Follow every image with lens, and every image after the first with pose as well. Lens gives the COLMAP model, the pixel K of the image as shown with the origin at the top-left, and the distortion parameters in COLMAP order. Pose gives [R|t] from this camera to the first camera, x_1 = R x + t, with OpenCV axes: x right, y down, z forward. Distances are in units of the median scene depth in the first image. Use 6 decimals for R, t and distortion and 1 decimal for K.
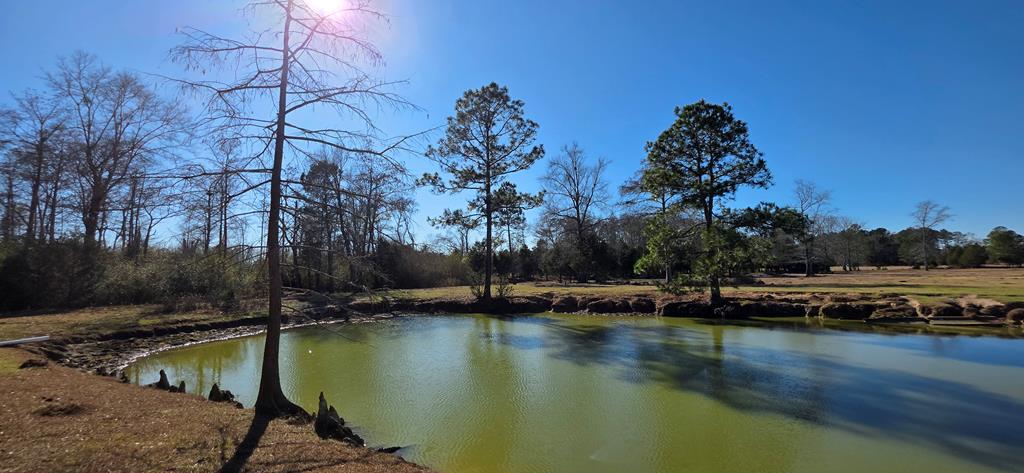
lens RADIAL K [[416.7, 0, 512.1], [0, 416.7, 233.0], [0, 0, 1]] dist [-0.002007, -0.000254]
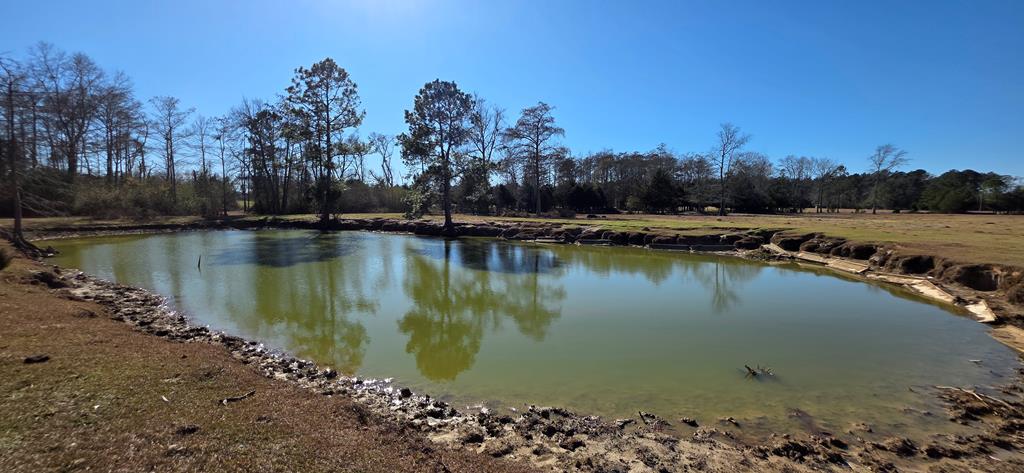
lens RADIAL K [[416.7, 0, 512.1], [0, 416.7, 233.0], [0, 0, 1]] dist [-0.002007, -0.000254]
pose [[0.994761, 0.032404, -0.096954, 0.275009], [-0.016797, 0.987351, 0.157660, -0.012798], [0.100837, -0.155205, 0.982722, -0.131786]]
